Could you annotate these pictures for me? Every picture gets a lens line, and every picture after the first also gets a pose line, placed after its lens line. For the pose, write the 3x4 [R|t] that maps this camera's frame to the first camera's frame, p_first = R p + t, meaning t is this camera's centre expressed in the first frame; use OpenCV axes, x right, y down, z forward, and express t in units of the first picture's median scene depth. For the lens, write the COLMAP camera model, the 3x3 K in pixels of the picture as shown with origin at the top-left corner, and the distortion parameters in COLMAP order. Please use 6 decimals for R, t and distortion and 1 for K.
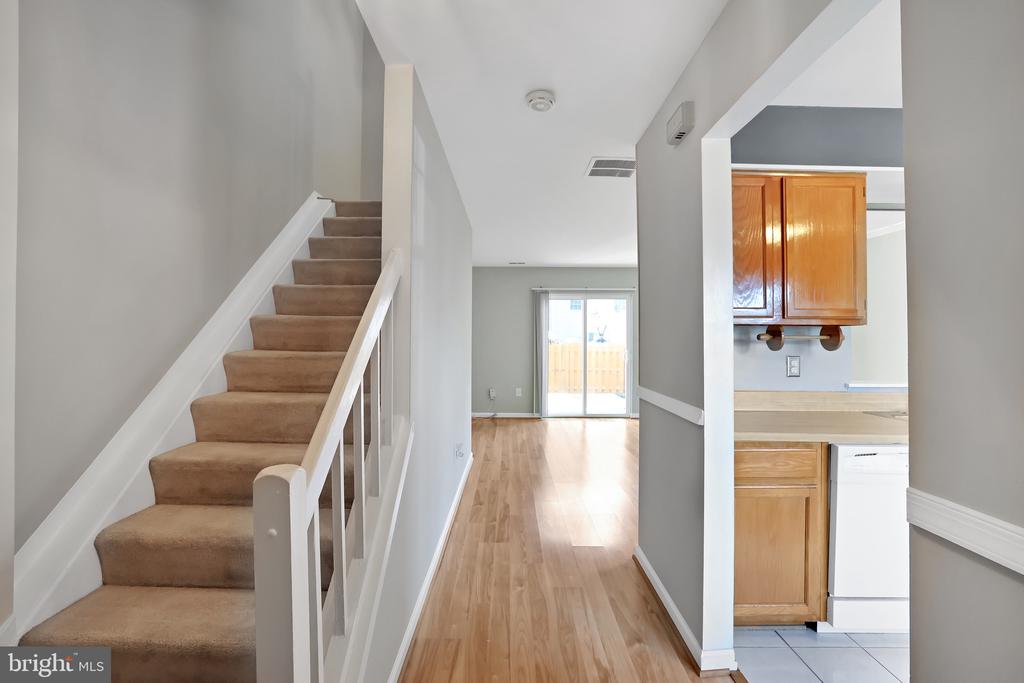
lens RADIAL K [[445.4, 0, 508.3], [0, 445.4, 334.1], [0, 0, 1]] dist [-0.049706, 0.018132]
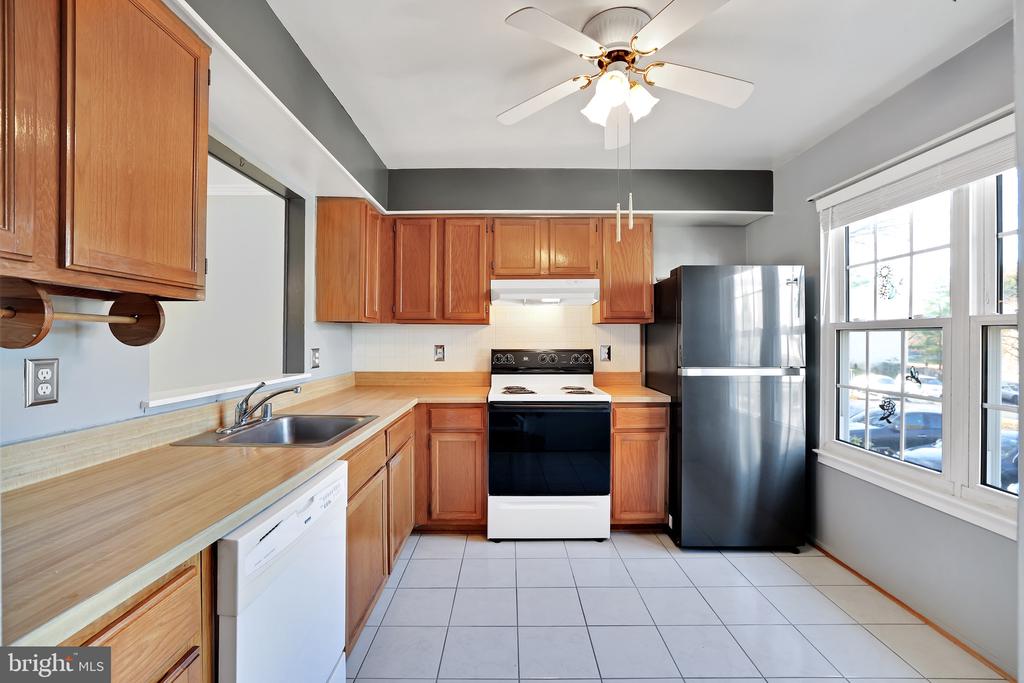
lens RADIAL K [[445.4, 0, 508.3], [0, 445.4, 334.1], [0, 0, 1]] dist [-0.049706, 0.018132]
pose [[-0.004822, 0.004216, 0.999979, 0.149015], [-0.016766, 0.999850, -0.004296, 0.013527], [-0.999848, -0.016787, -0.004751, 0.387760]]
